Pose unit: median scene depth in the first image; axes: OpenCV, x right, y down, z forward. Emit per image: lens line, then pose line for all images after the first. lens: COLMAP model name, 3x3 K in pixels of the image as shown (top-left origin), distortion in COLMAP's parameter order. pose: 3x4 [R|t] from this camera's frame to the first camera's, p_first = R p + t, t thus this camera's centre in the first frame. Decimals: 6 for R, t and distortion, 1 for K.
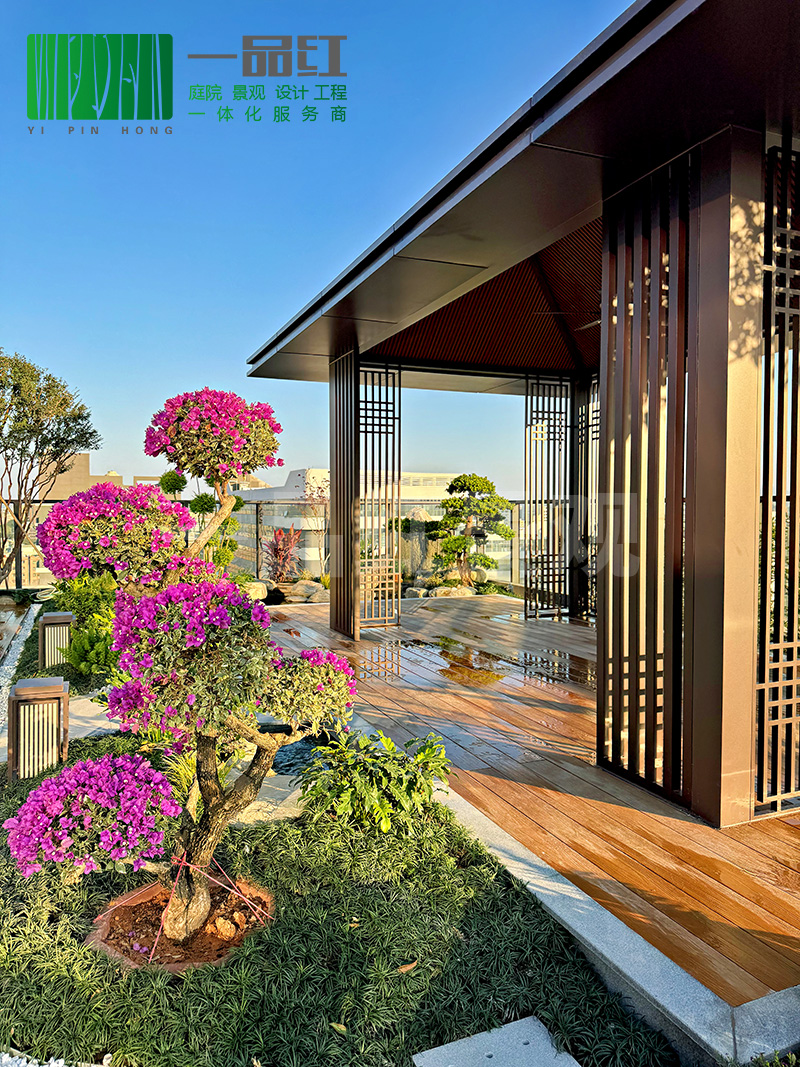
lens RADIAL K [[751.6, 0, 398.0], [0, 751.6, 528.8], [0, 0, 1]] dist [0.003686, -0.003889]
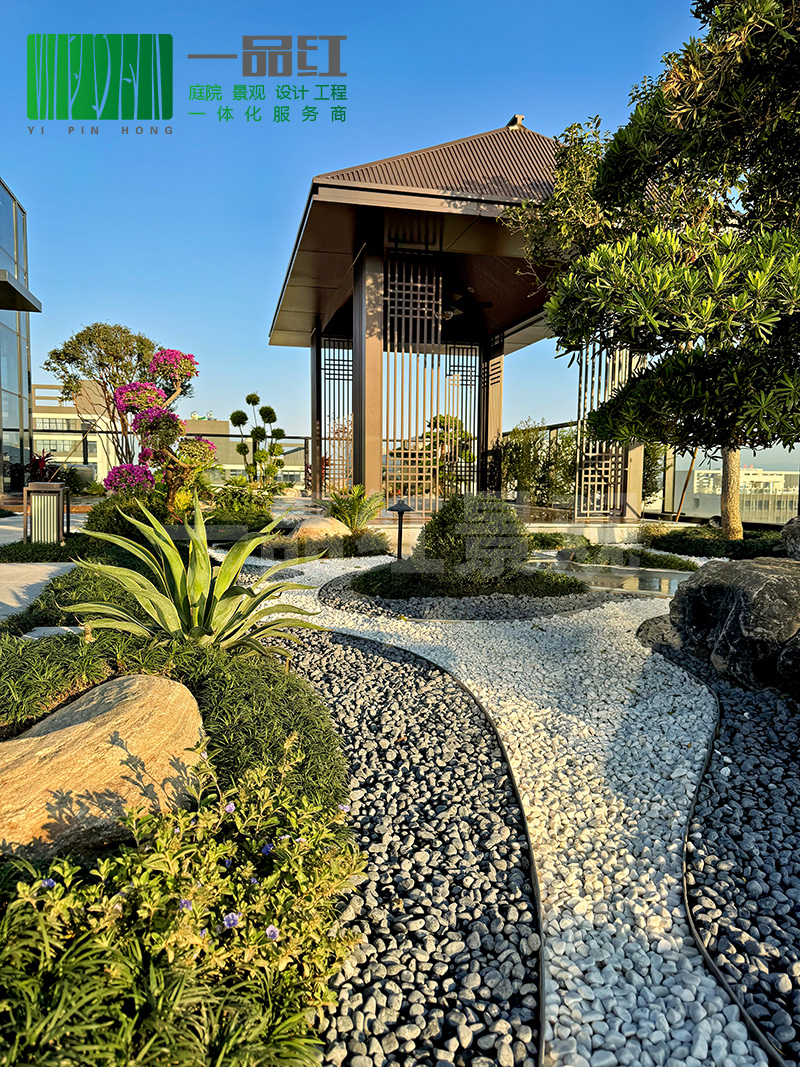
lens RADIAL K [[751.6, 0, 400.7], [0, 751.6, 532.3], [0, 0, 1]] dist [0.003686, -0.003889]
pose [[0.985148, 0.026217, -0.169695, 0.342403], [-0.018204, 0.998652, 0.048602, 0.105264], [0.170740, -0.044791, 0.984297, -0.513805]]
